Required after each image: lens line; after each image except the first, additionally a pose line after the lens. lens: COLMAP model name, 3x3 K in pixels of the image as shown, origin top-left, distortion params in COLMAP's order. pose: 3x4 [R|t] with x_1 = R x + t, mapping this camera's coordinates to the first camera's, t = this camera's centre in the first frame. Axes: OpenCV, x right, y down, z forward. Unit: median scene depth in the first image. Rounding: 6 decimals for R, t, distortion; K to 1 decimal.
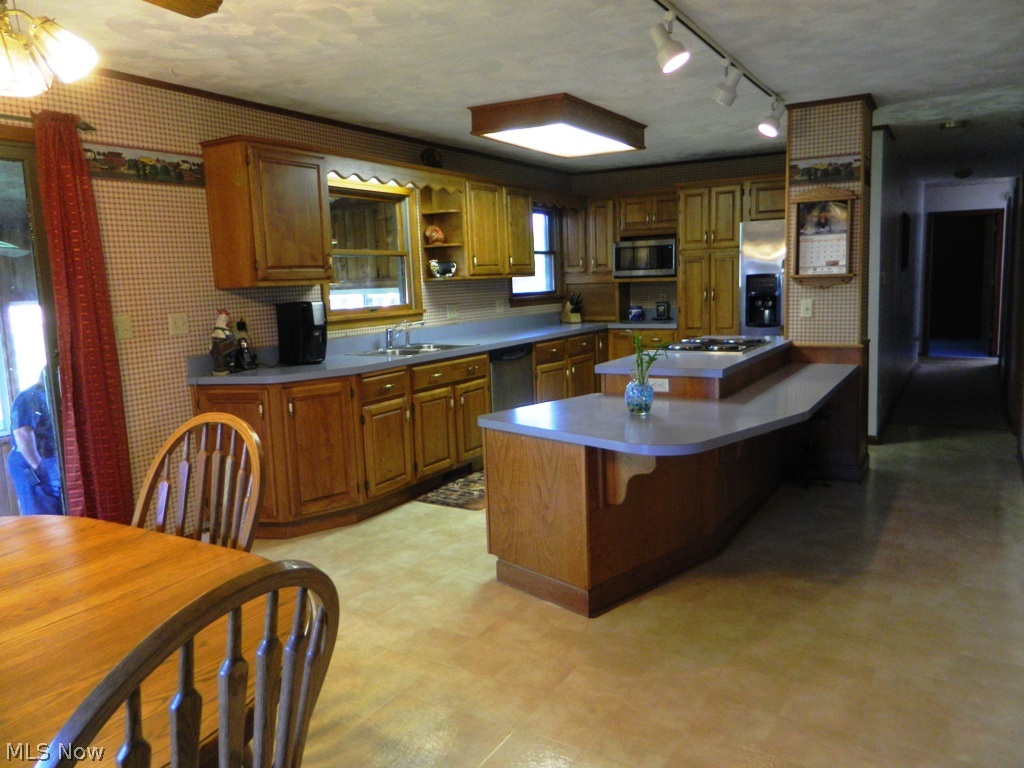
lens RADIAL K [[767.0, 0, 513.7], [0, 767.0, 386.2], [0, 0, 1]] dist [0.001136, -0.005414]
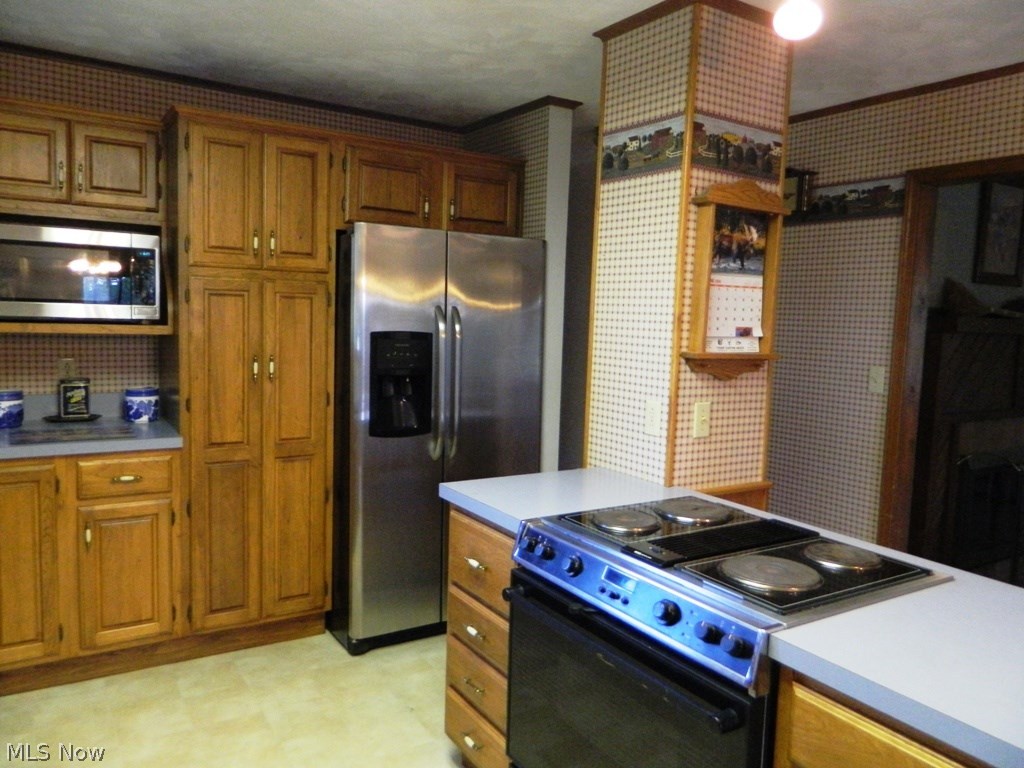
lens RADIAL K [[767.0, 0, 513.7], [0, 767.0, 386.2], [0, 0, 1]] dist [0.001136, -0.005414]
pose [[0.449656, -0.034654, 0.892529, -0.114673], [0.072994, 0.997331, 0.001949, -0.133612], [-0.890214, 0.064273, 0.450985, 0.889528]]
